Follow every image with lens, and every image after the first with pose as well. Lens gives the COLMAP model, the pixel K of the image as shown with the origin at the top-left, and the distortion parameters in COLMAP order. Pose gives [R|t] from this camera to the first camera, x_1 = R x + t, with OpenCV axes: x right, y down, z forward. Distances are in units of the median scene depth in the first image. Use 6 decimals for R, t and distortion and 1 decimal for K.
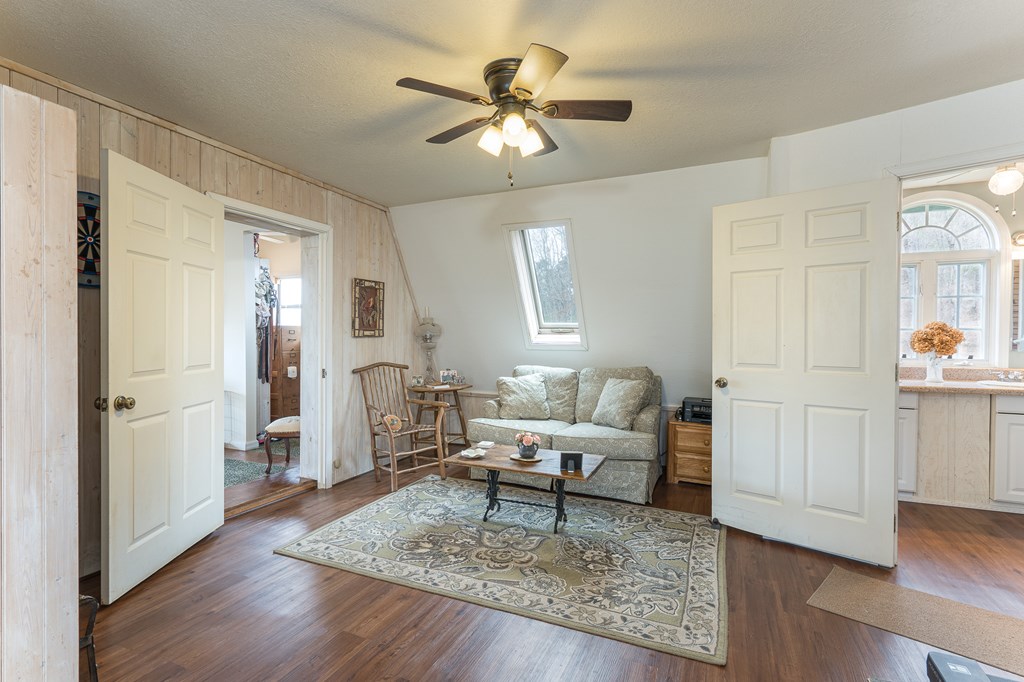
lens RADIAL K [[486.6, 0, 508.6], [0, 486.6, 337.1], [0, 0, 1]] dist [0.005267, 0.001907]
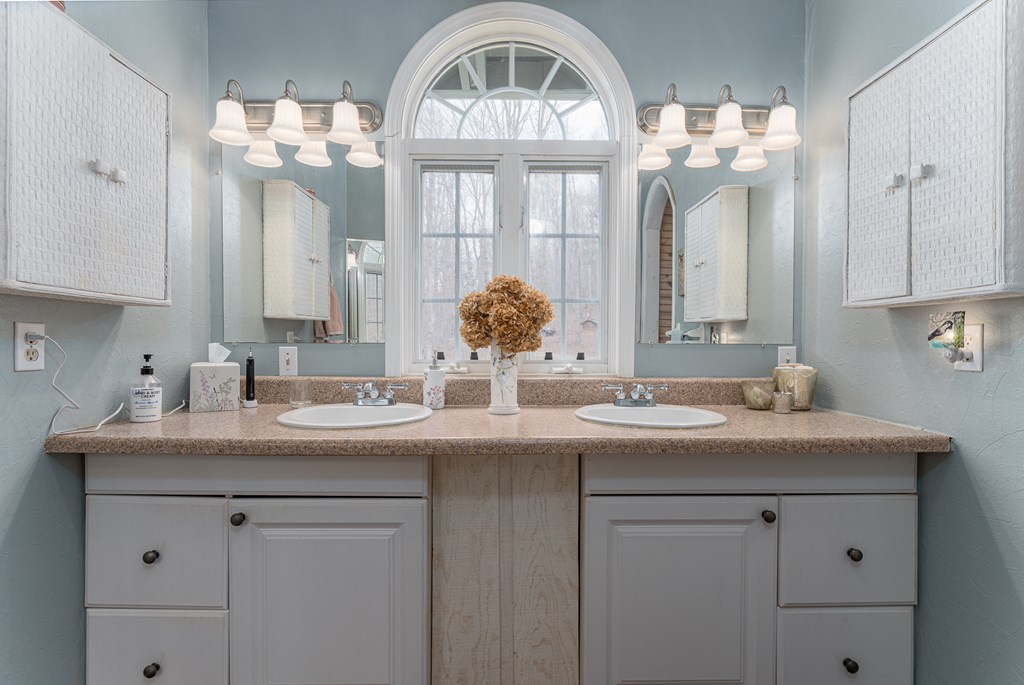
lens RADIAL K [[486.6, 0, 512.8], [0, 486.6, 342.3], [0, 0, 1]] dist [0.005267, 0.001907]
pose [[0.905707, 0.000650, 0.423904, 0.707785], [0.000204, 0.999998, -0.001968, 0.029273], [-0.423904, 0.001868, 0.905705, 0.611324]]
